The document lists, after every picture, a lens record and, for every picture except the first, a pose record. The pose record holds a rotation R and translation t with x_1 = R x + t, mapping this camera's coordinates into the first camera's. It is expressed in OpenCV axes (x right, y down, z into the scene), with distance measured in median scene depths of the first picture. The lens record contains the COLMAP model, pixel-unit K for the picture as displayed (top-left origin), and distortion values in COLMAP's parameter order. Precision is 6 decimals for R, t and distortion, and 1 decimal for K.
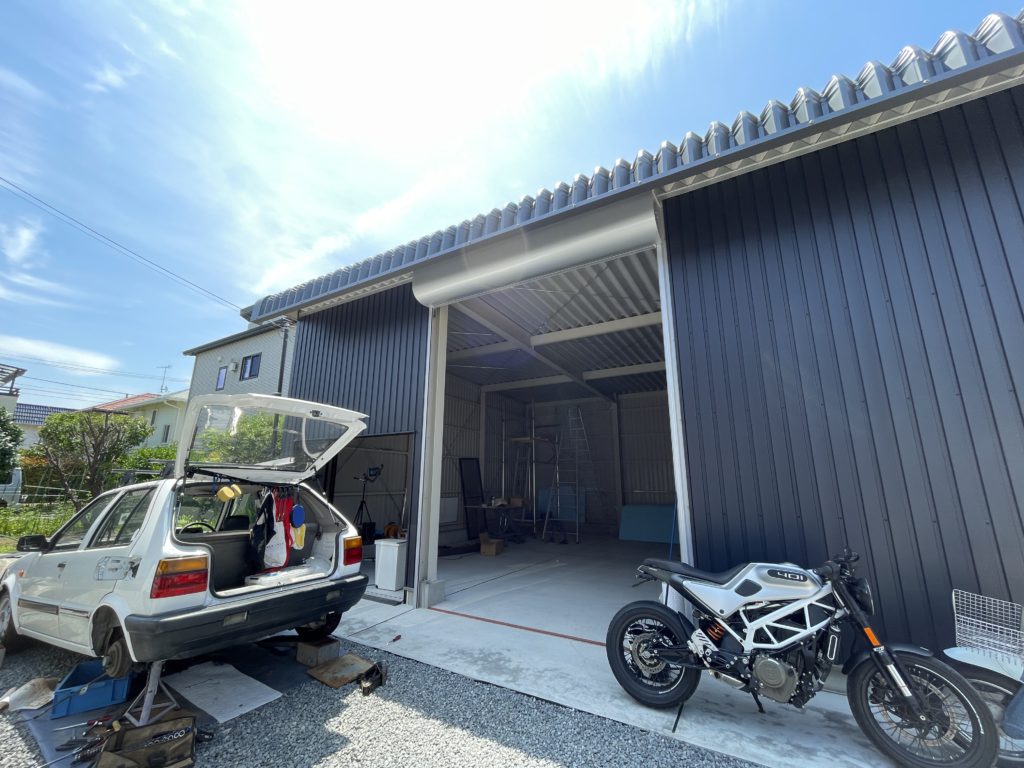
lens RADIAL K [[415.9, 0, 512.0], [0, 415.9, 384.0], [0, 0, 1]] dist [-0.012681, -0.000034]
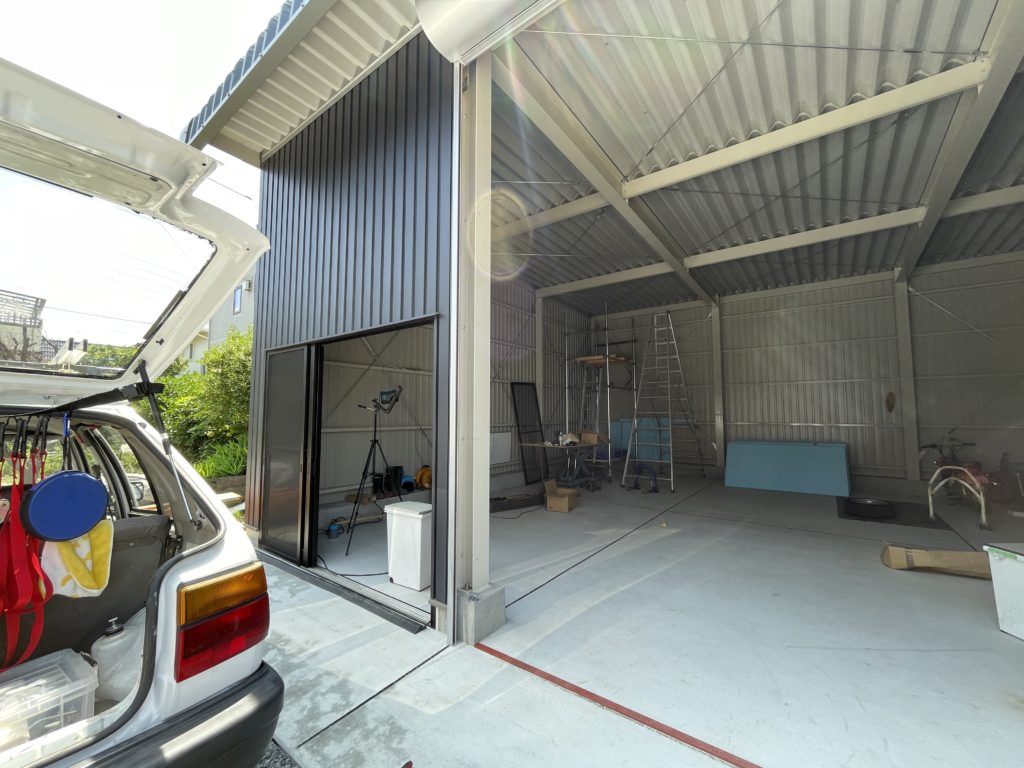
lens RADIAL K [[415.9, 0, 512.0], [0, 415.9, 384.0], [0, 0, 1]] dist [-0.012681, -0.000034]
pose [[0.994243, -0.012244, -0.106447, -0.054935], [0.028875, 0.987314, 0.156133, 0.077245], [0.103185, -0.158308, 0.981983, 0.307996]]
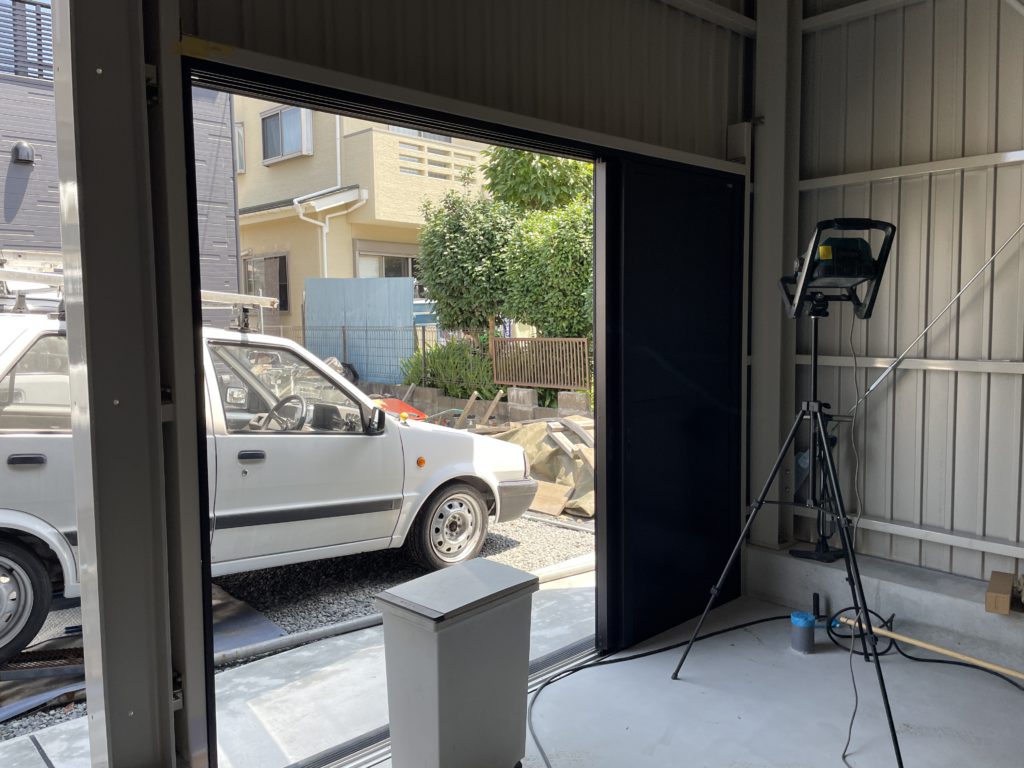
lens RADIAL K [[779.3, 0, 512.0], [0, 779.3, 384.0], [0, 0, 1]] dist [0.005166, 0.002436]
pose [[-0.281289, 0.068529, -0.957173, 0.057485], [0.227791, 0.973706, 0.002770, 0.186136], [0.932195, -0.217256, -0.289503, 0.775065]]
